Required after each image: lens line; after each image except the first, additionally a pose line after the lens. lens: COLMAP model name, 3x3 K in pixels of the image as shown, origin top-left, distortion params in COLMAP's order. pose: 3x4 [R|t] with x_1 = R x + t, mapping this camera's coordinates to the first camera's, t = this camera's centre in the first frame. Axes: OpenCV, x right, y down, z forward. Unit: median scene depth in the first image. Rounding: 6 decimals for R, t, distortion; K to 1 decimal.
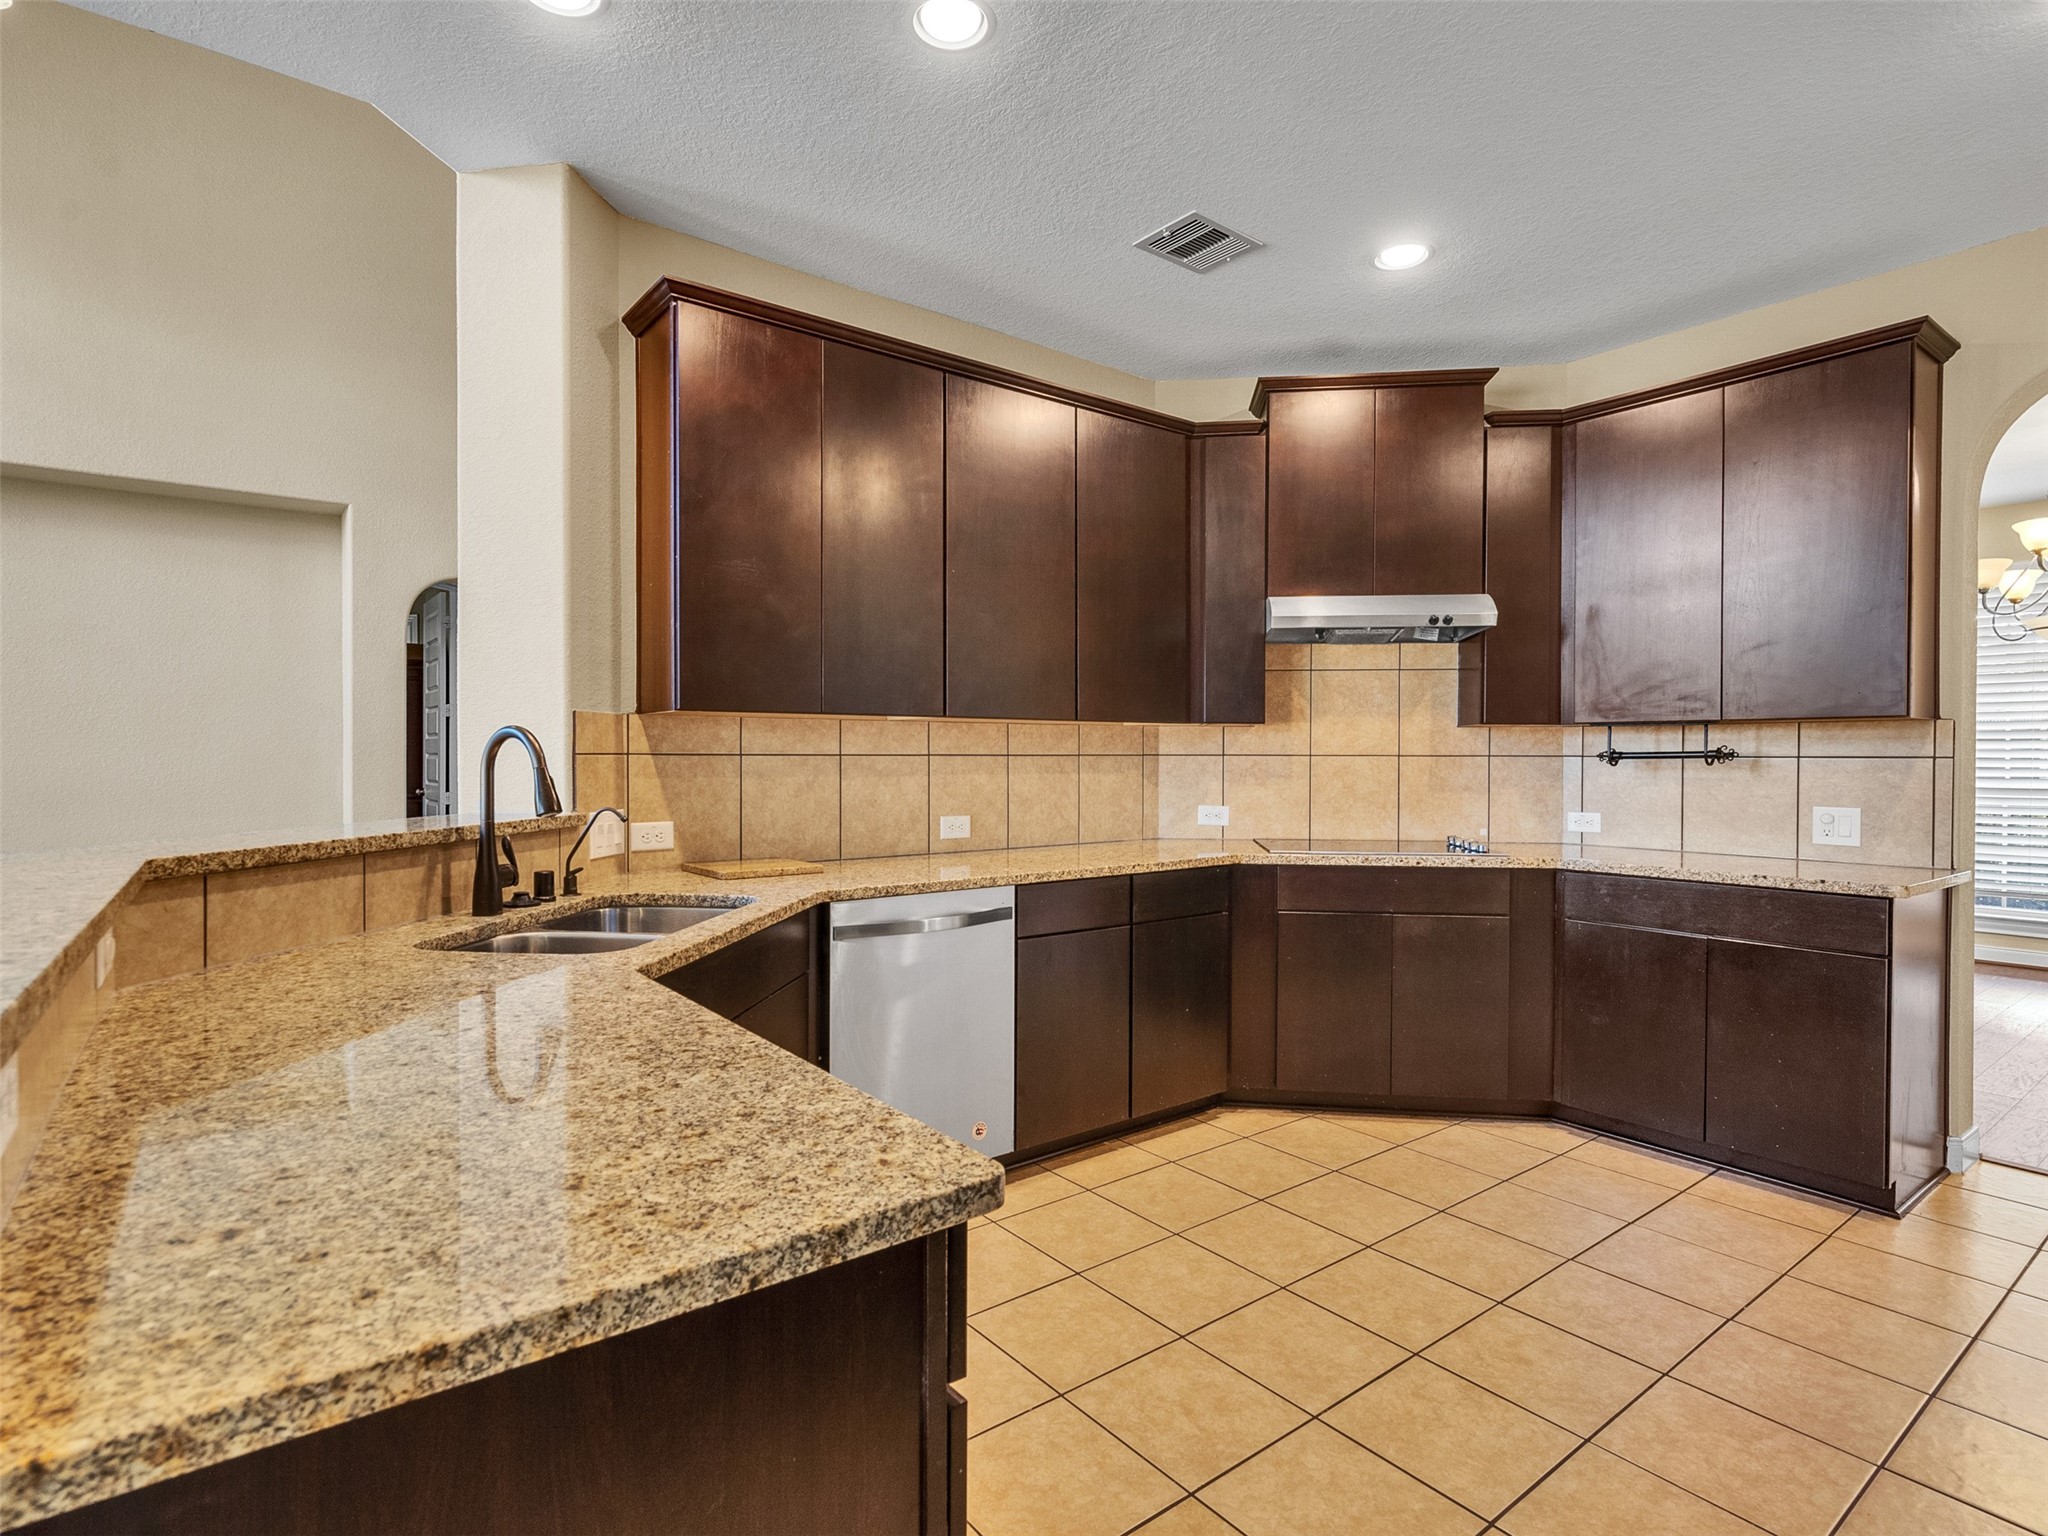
lens RADIAL K [[1053.5, 0, 1008.7], [0, 1053.5, 761.5], [0, 0, 1]] dist [-0.003545, 0.002259]
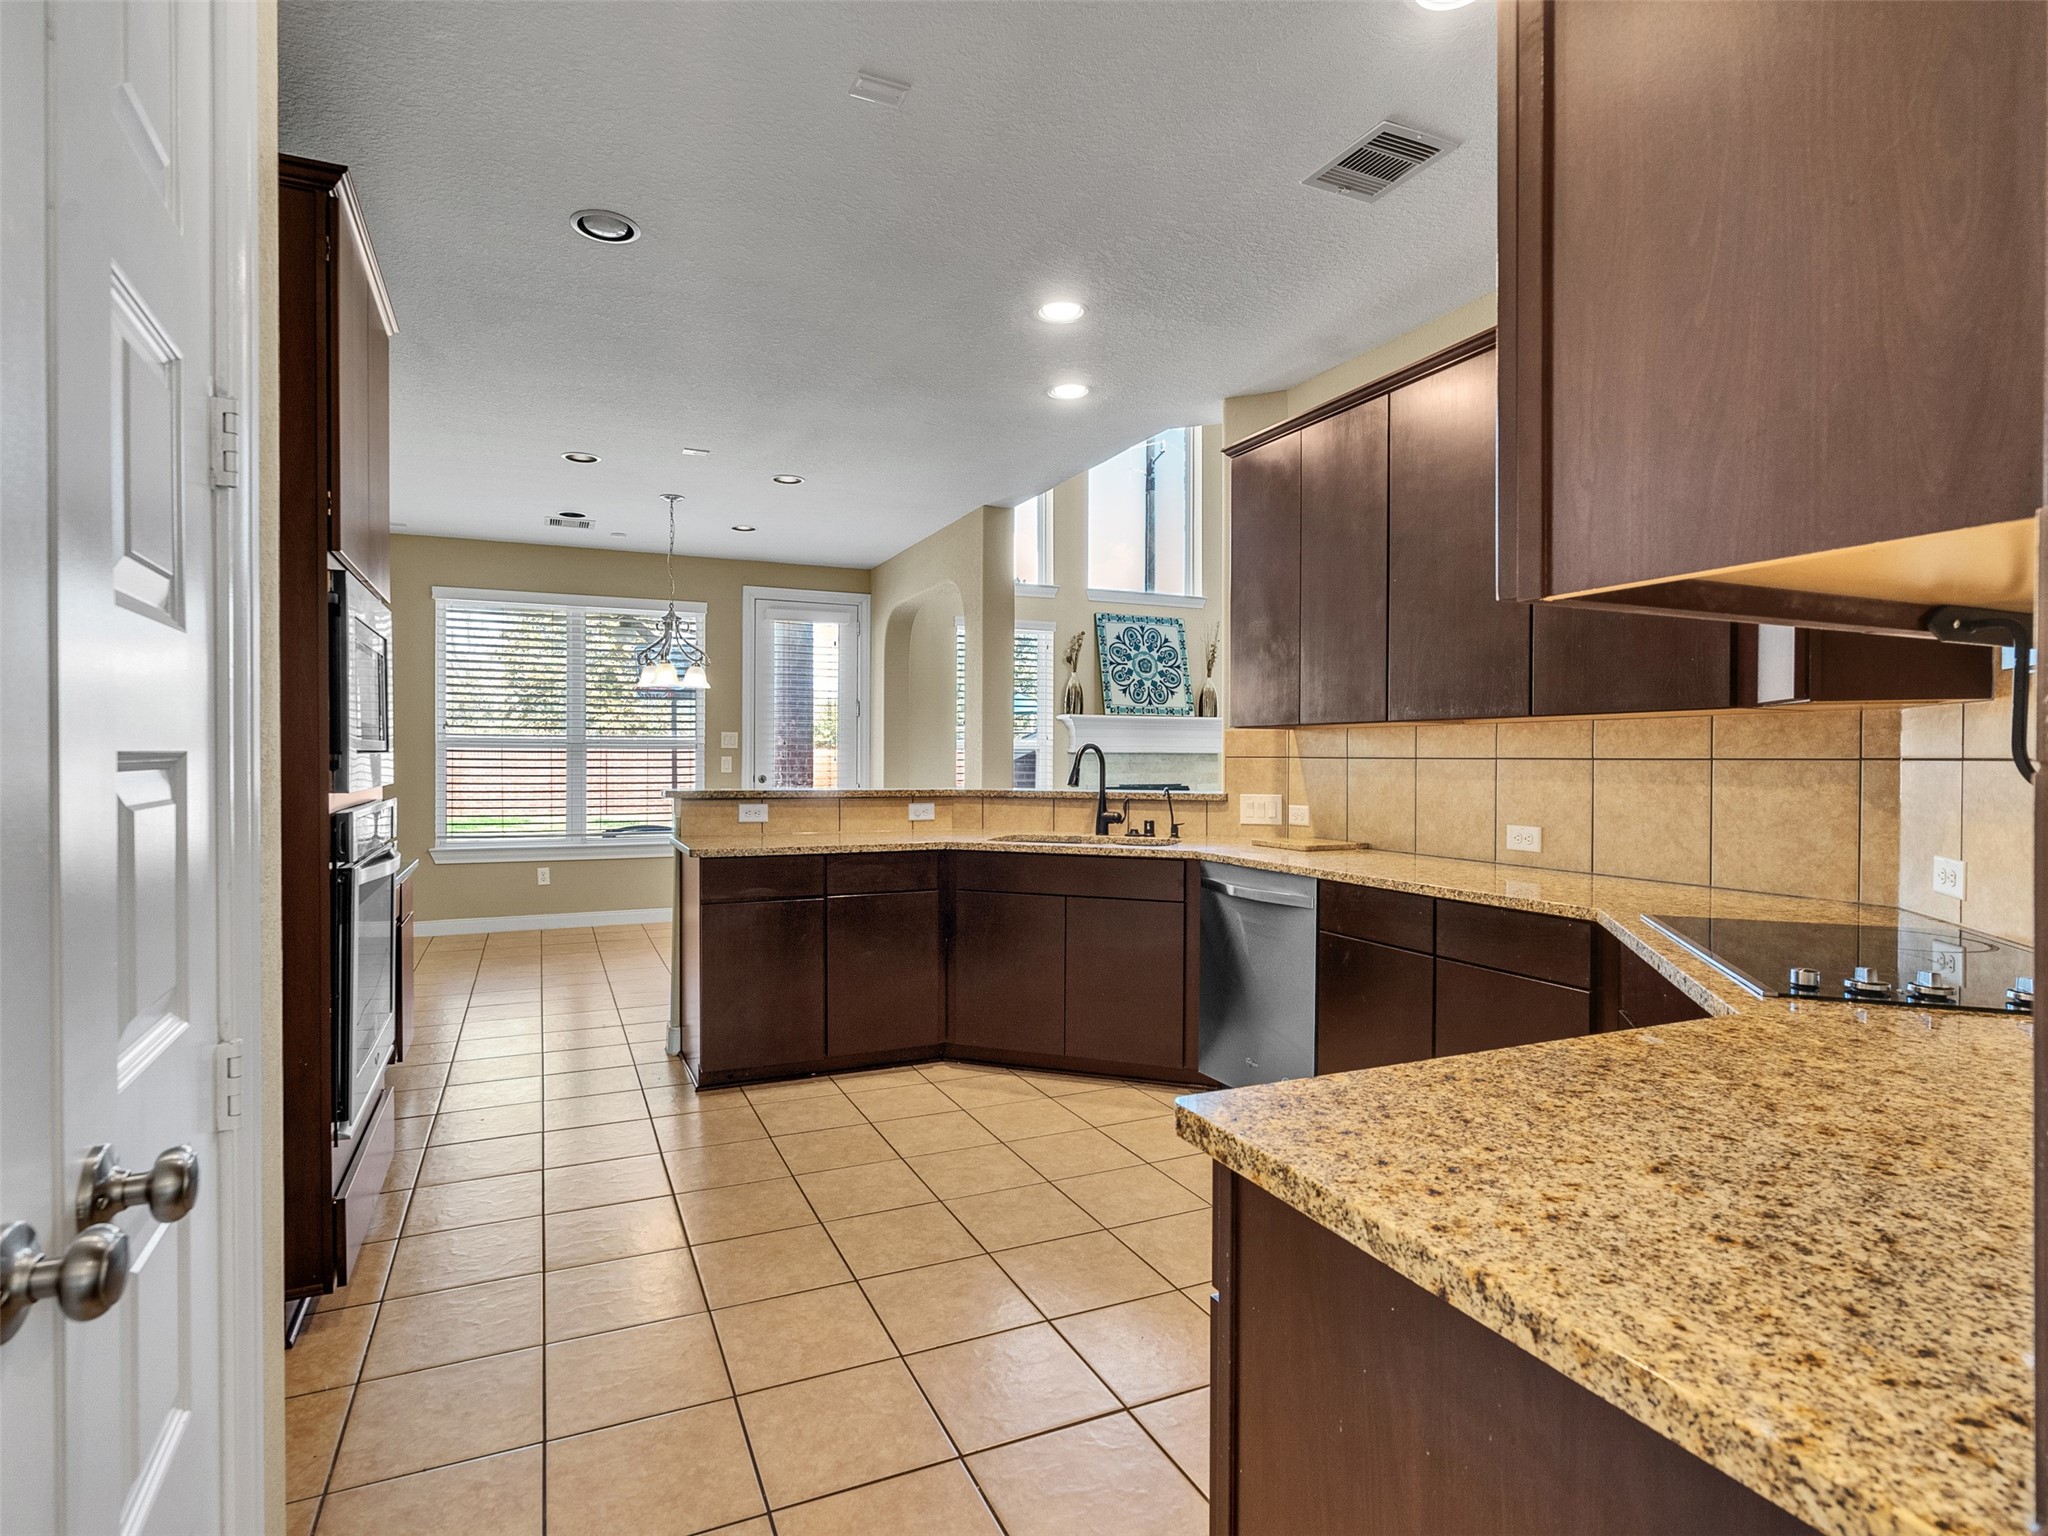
lens RADIAL K [[1053.5, 0, 990.1], [0, 1053.5, 759.5], [0, 0, 1]] dist [-0.003545, 0.002259]
pose [[-0.244611, 0.000972, -0.969621, 0.999114], [-0.009346, 0.999951, 0.003360, -0.004377], [0.969576, 0.009884, -0.244590, 0.829510]]
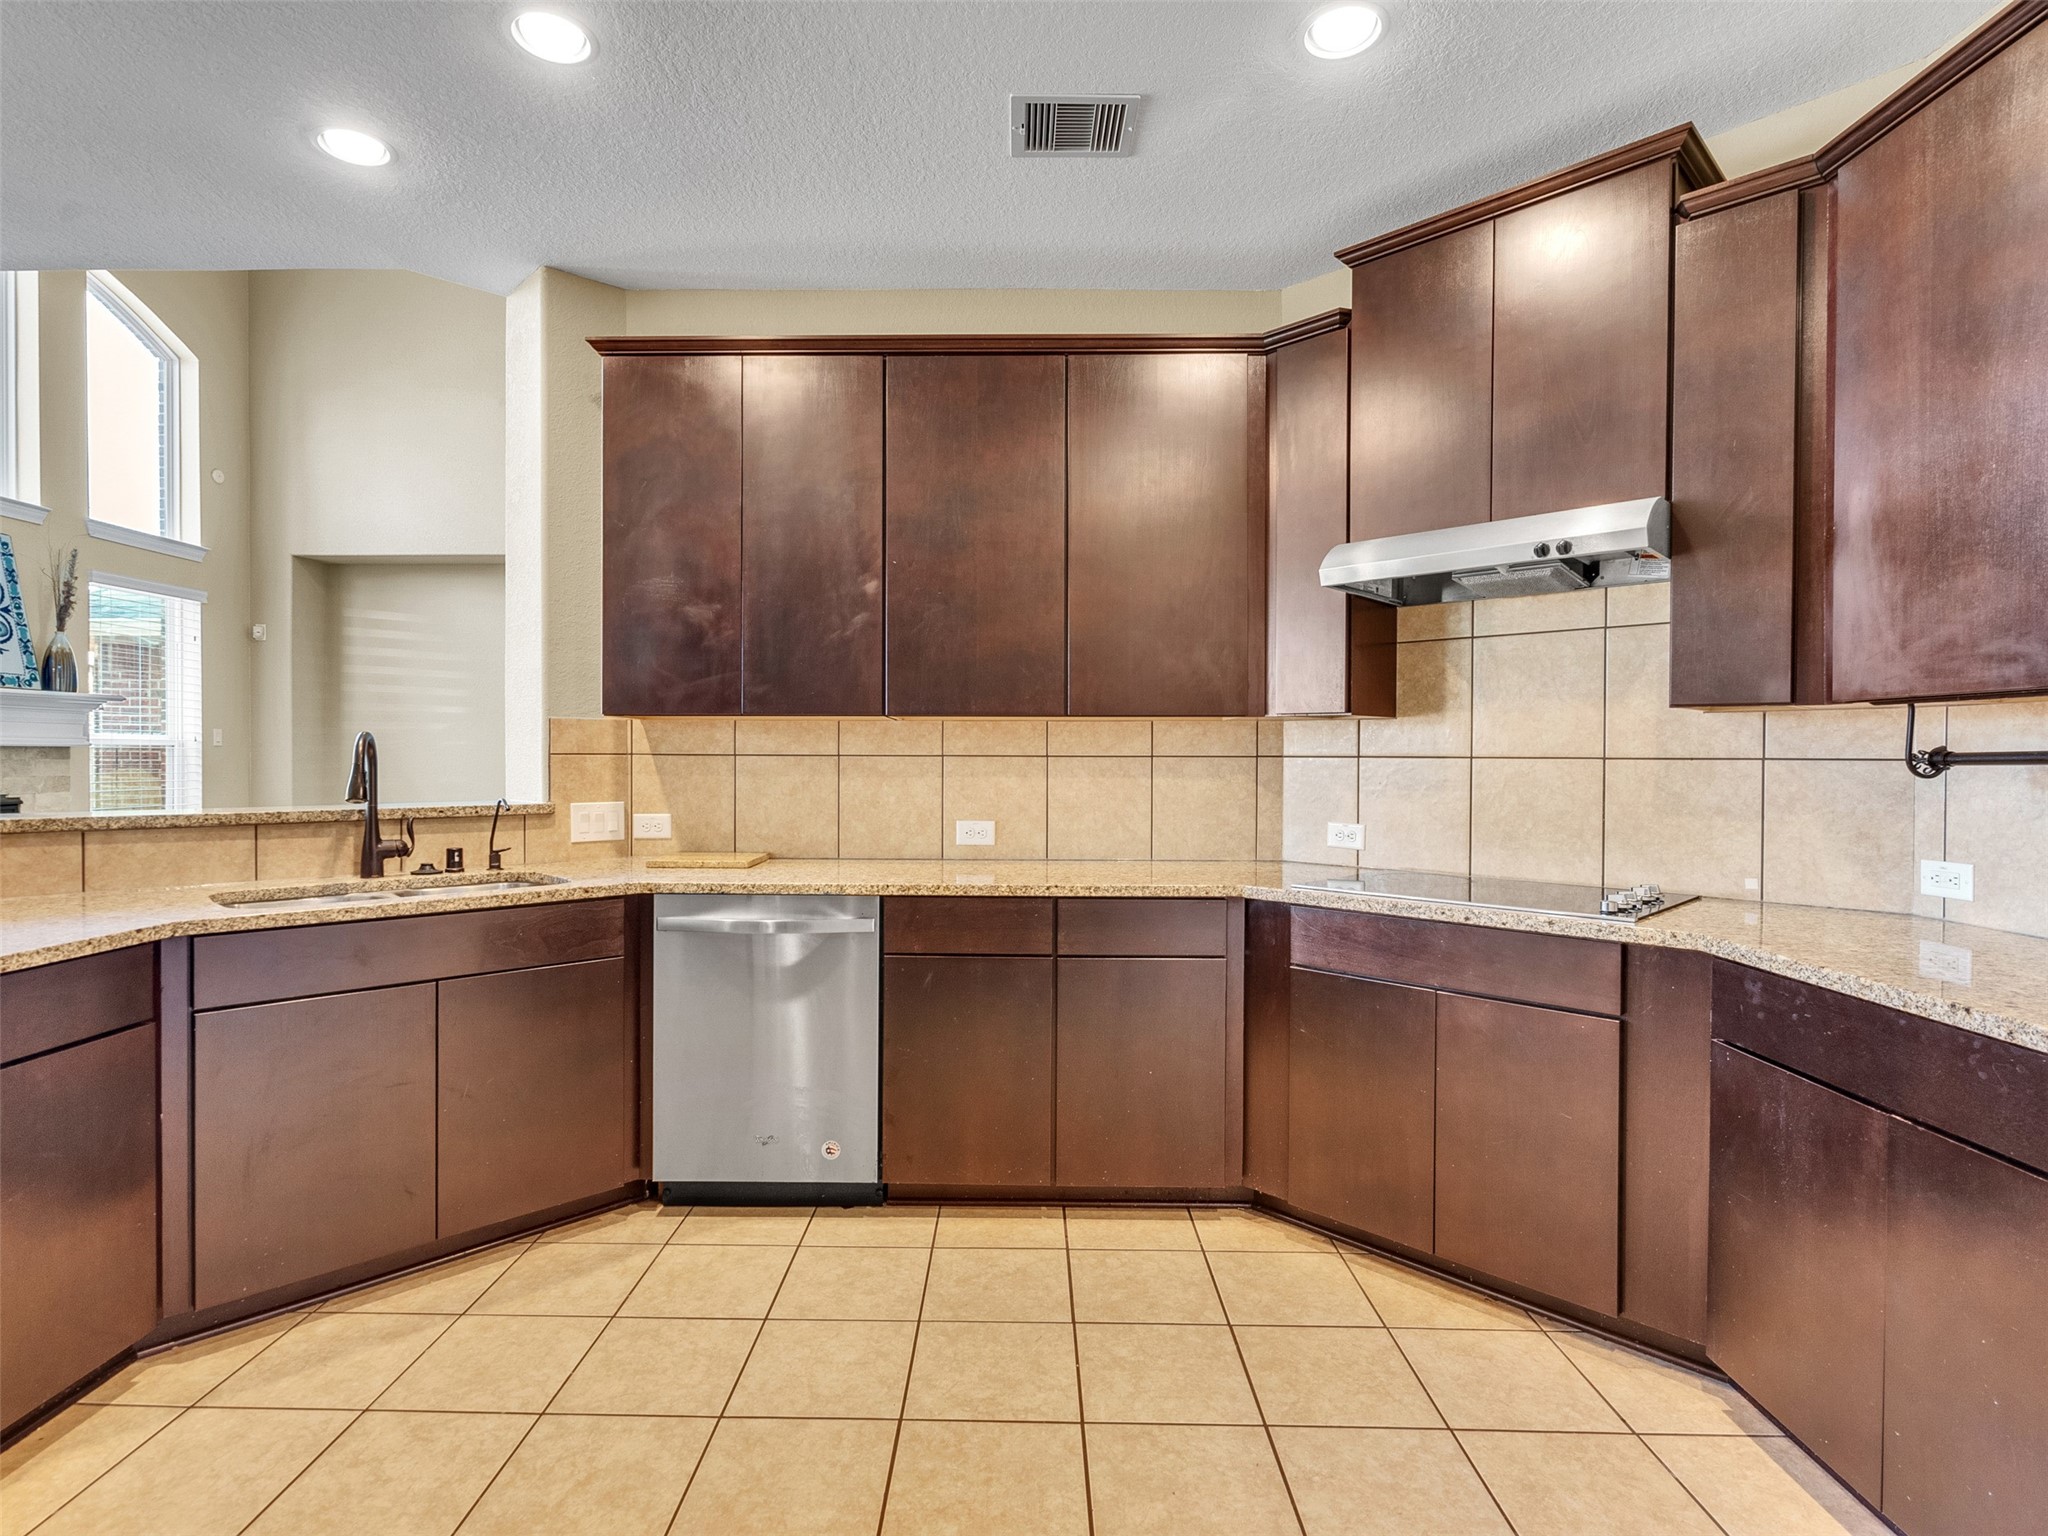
lens RADIAL K [[1053.5, 0, 1007.6], [0, 1053.5, 764.3], [0, 0, 1]] dist [-0.003545, 0.002259]
pose [[0.781551, 0.006765, -0.623805, 0.592957], [-0.006387, 0.999976, 0.002841, -0.001650], [0.623809, 0.001764, 0.781575, 0.305668]]
